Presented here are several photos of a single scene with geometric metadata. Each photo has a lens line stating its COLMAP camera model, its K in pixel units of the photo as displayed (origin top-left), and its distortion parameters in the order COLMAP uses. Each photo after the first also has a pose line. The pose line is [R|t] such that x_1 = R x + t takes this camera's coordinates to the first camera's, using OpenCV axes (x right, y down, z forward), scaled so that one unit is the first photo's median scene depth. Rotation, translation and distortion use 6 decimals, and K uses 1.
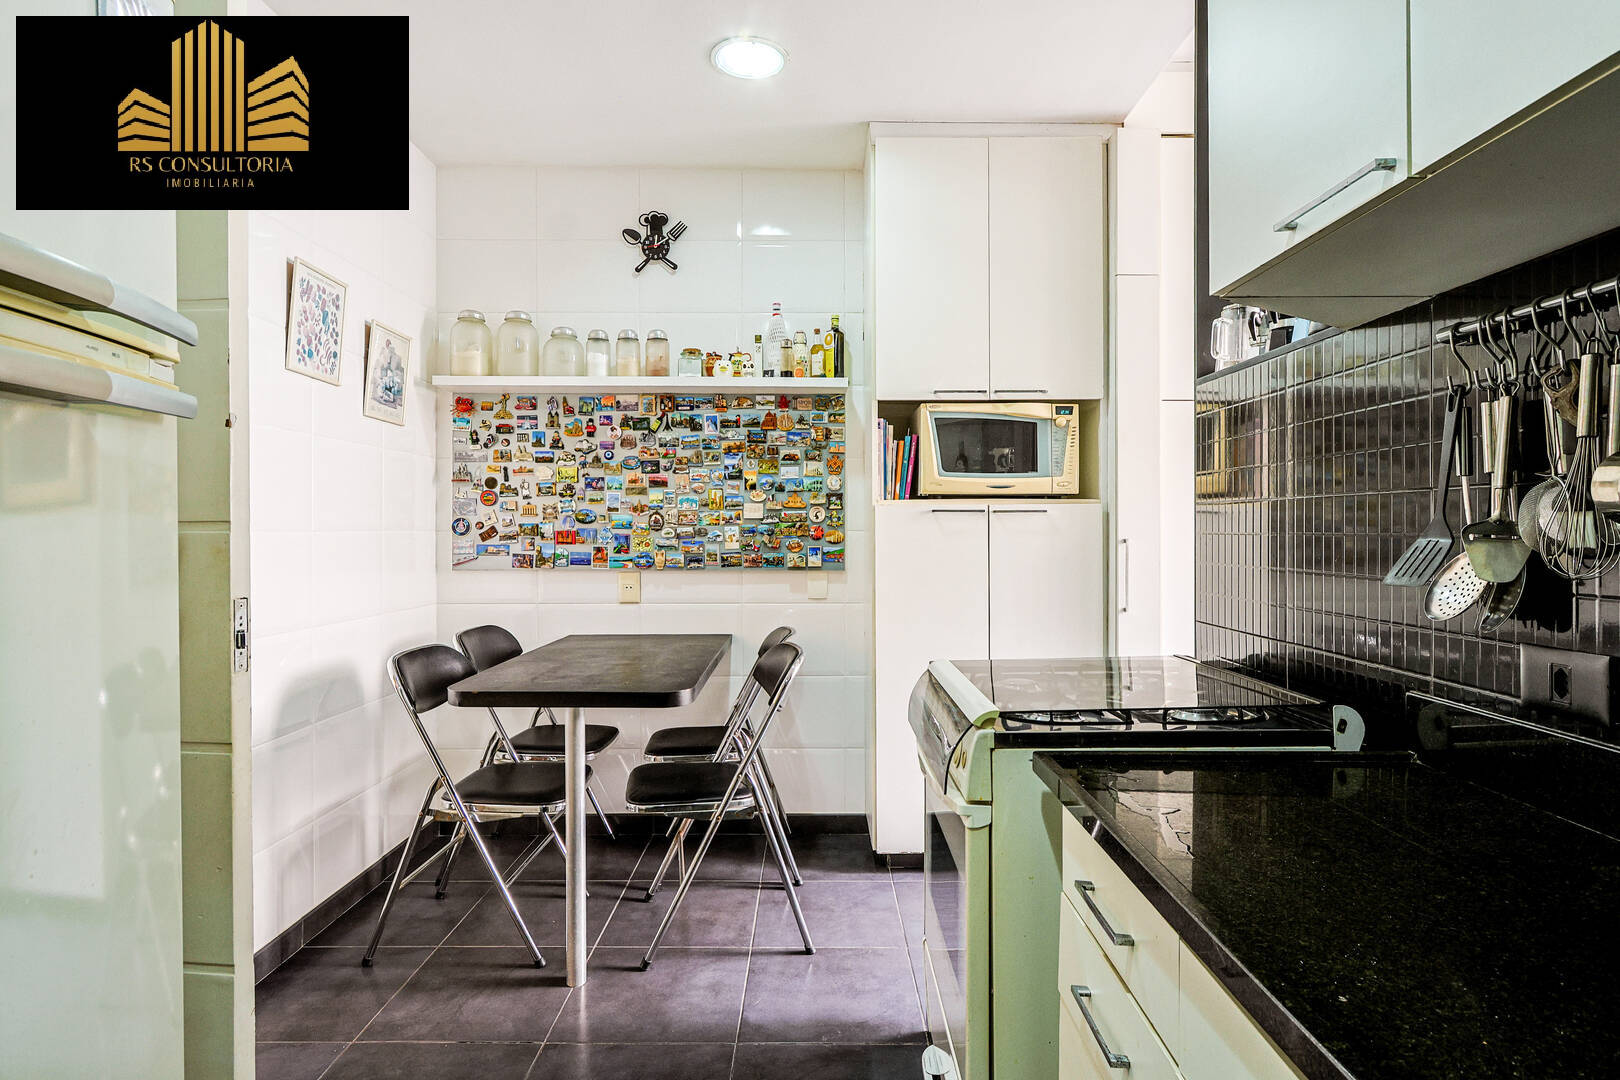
lens RADIAL K [[836.0, 0, 816.8], [0, 836.0, 526.0], [0, 0, 1]] dist [-0.010287, 0.004468]
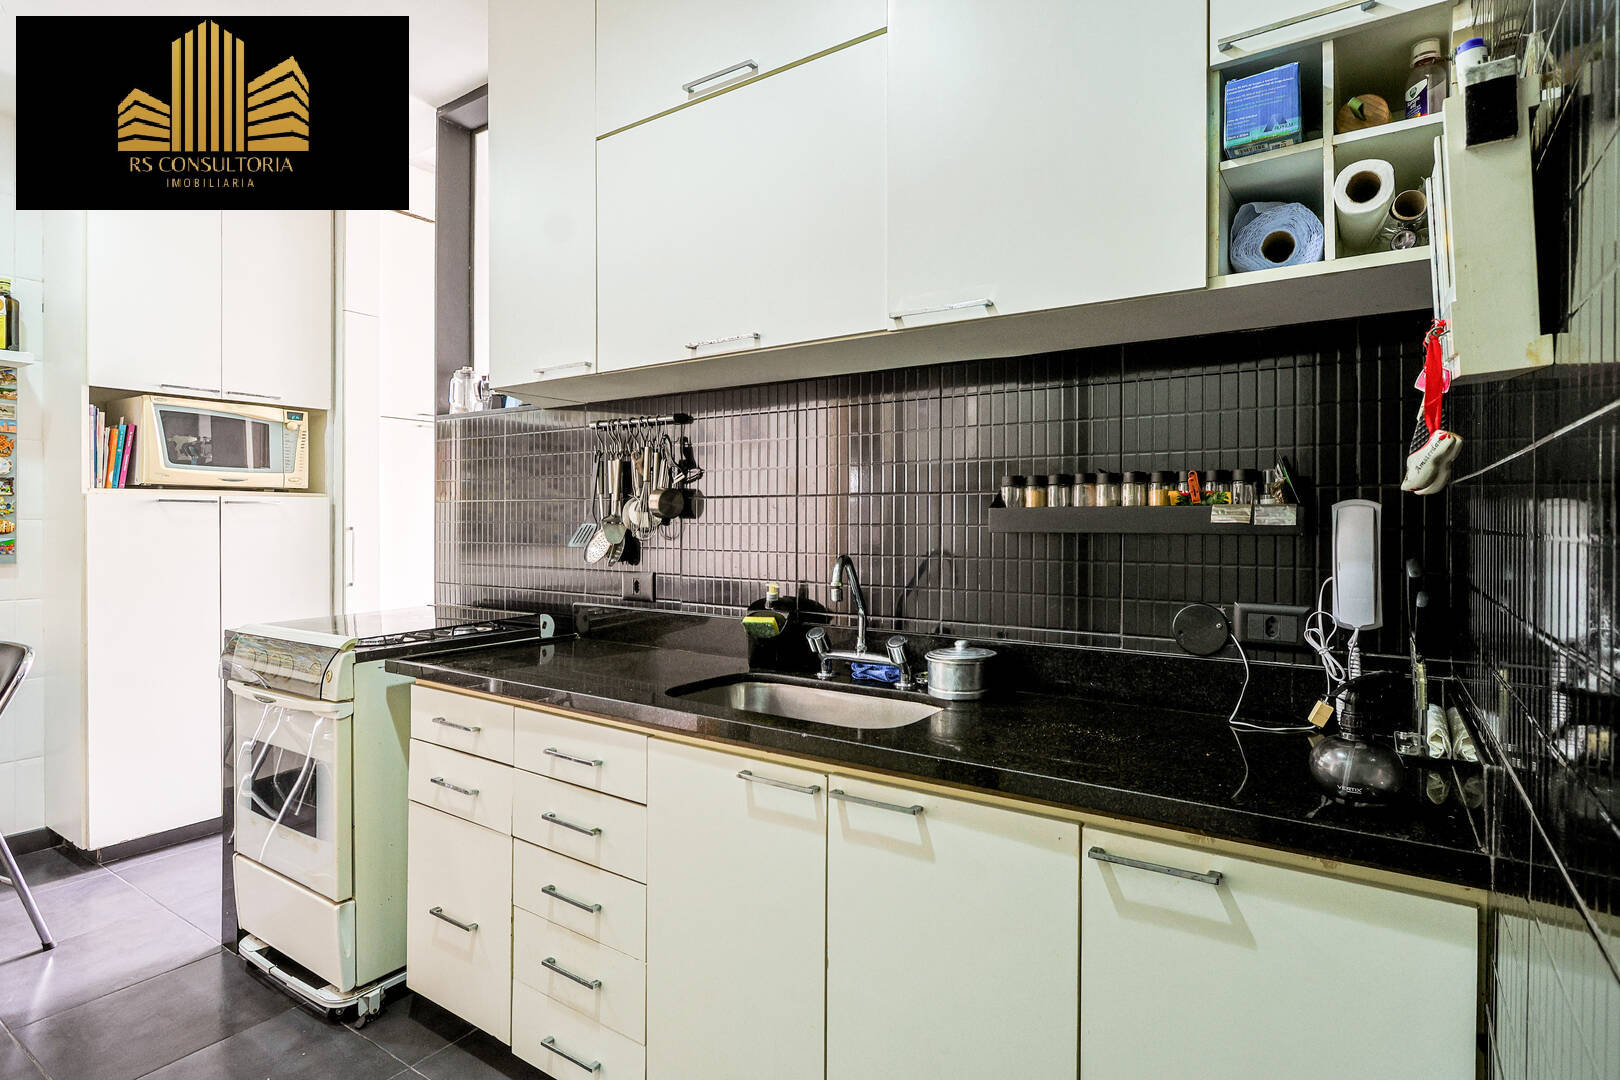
lens RADIAL K [[836.0, 0, 810.8], [0, 836.0, 527.2], [0, 0, 1]] dist [-0.010287, 0.004468]
pose [[0.558127, -0.006213, 0.829732, -0.273140], [-0.005621, 0.999921, 0.011268, -0.001465], [-0.829736, -0.010953, 0.558048, -0.249299]]
